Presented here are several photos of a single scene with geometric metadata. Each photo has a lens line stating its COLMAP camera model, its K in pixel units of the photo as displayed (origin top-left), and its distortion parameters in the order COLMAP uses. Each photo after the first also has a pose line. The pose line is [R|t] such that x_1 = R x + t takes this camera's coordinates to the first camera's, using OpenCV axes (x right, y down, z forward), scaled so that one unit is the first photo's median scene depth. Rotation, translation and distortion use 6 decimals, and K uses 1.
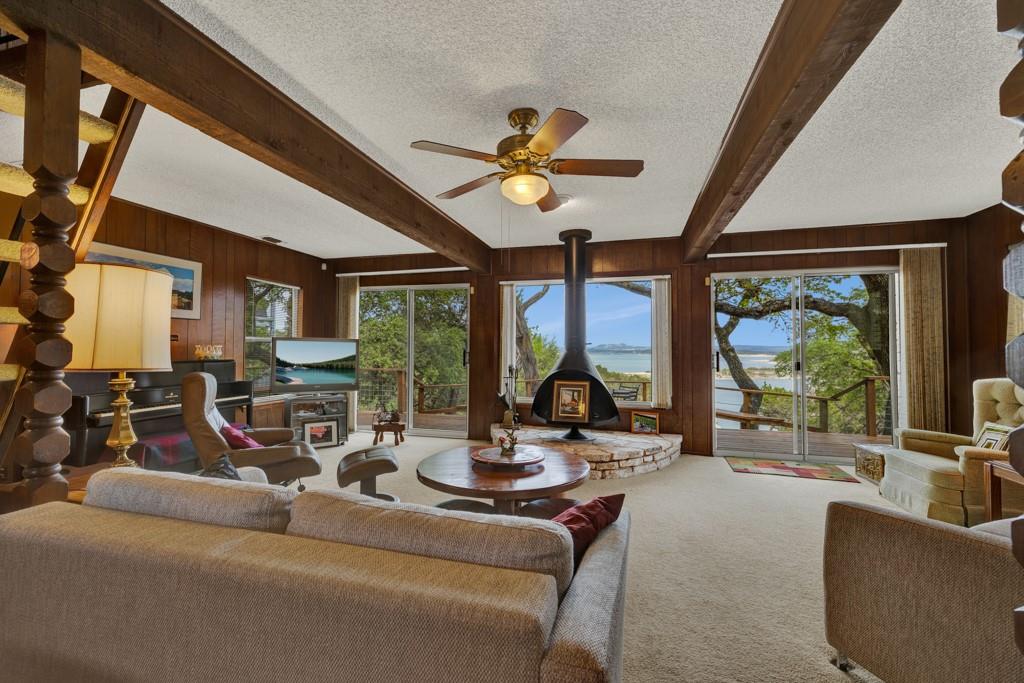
lens RADIAL K [[436.1, 0, 504.6], [0, 436.1, 336.0], [0, 0, 1]] dist [0.002377, 0.000528]
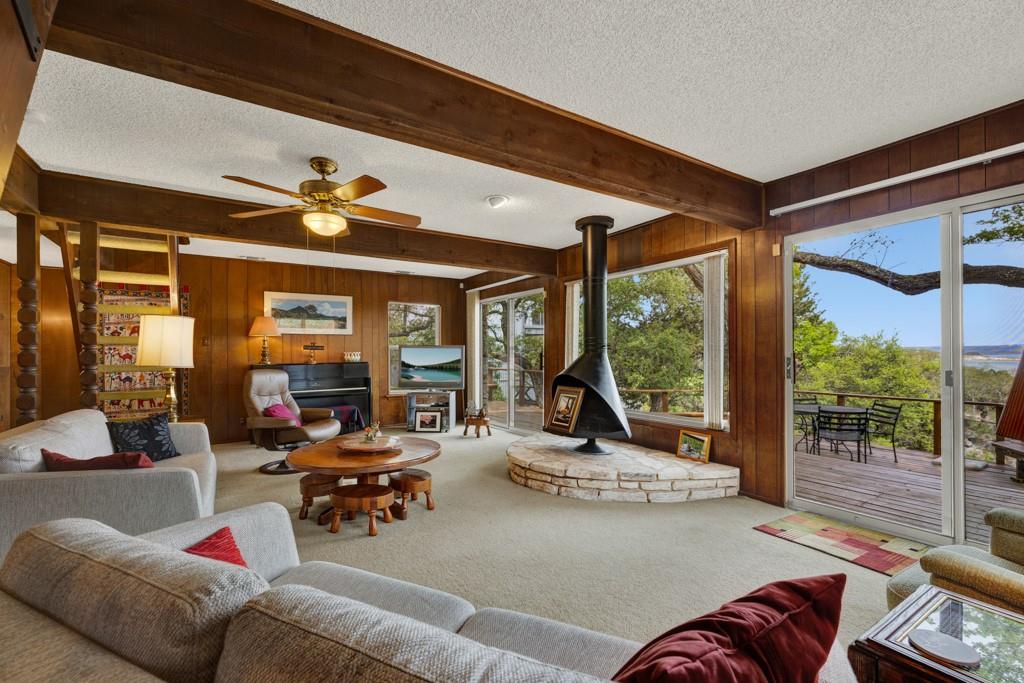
lens RADIAL K [[439.1, 0, 494.3], [0, 439.1, 348.4], [0, 0, 1]] dist [0.000044, 0.000111]
pose [[0.743981, -0.016758, -0.667991, 0.589001], [0.030702, 0.999487, 0.009121, 0.008305], [0.667495, -0.027294, 0.744114, 0.191484]]
